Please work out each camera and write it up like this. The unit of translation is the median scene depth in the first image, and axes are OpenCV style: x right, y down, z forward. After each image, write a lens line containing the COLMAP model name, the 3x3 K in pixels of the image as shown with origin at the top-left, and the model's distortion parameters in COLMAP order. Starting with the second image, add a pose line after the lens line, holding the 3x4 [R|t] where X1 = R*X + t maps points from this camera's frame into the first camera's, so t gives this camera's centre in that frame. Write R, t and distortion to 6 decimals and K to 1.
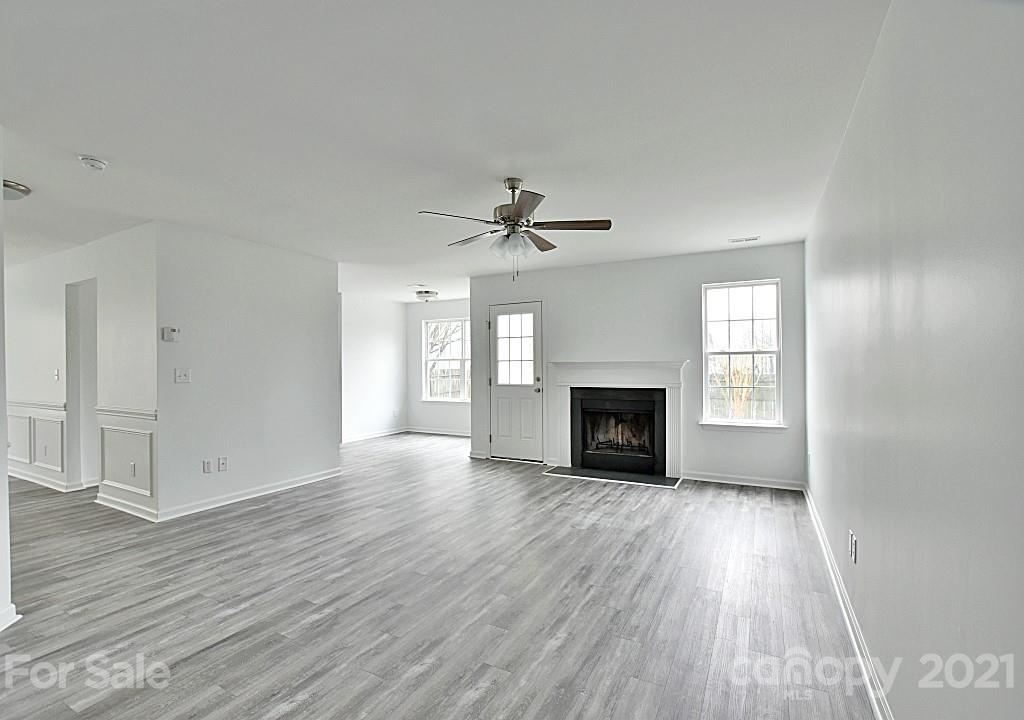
lens RADIAL K [[467.4, 0, 527.5], [0, 467.4, 387.7], [0, 0, 1]] dist [-0.032598, 0.005380]
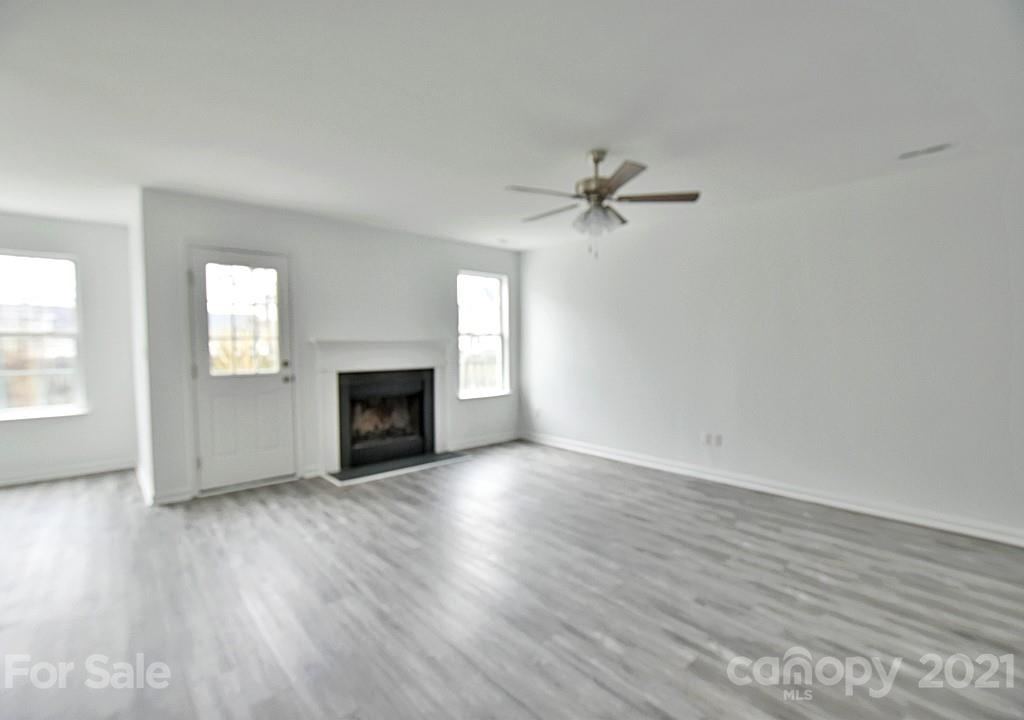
lens RADIAL K [[467.4, 0, 499.3], [0, 467.4, 374.3], [0, 0, 1]] dist [-0.032598, 0.005380]
pose [[0.341610, -0.053346, 0.938327, -0.611783], [0.043545, 0.998214, 0.040898, -0.019501], [-0.938833, 0.026888, 0.343323, 0.503862]]
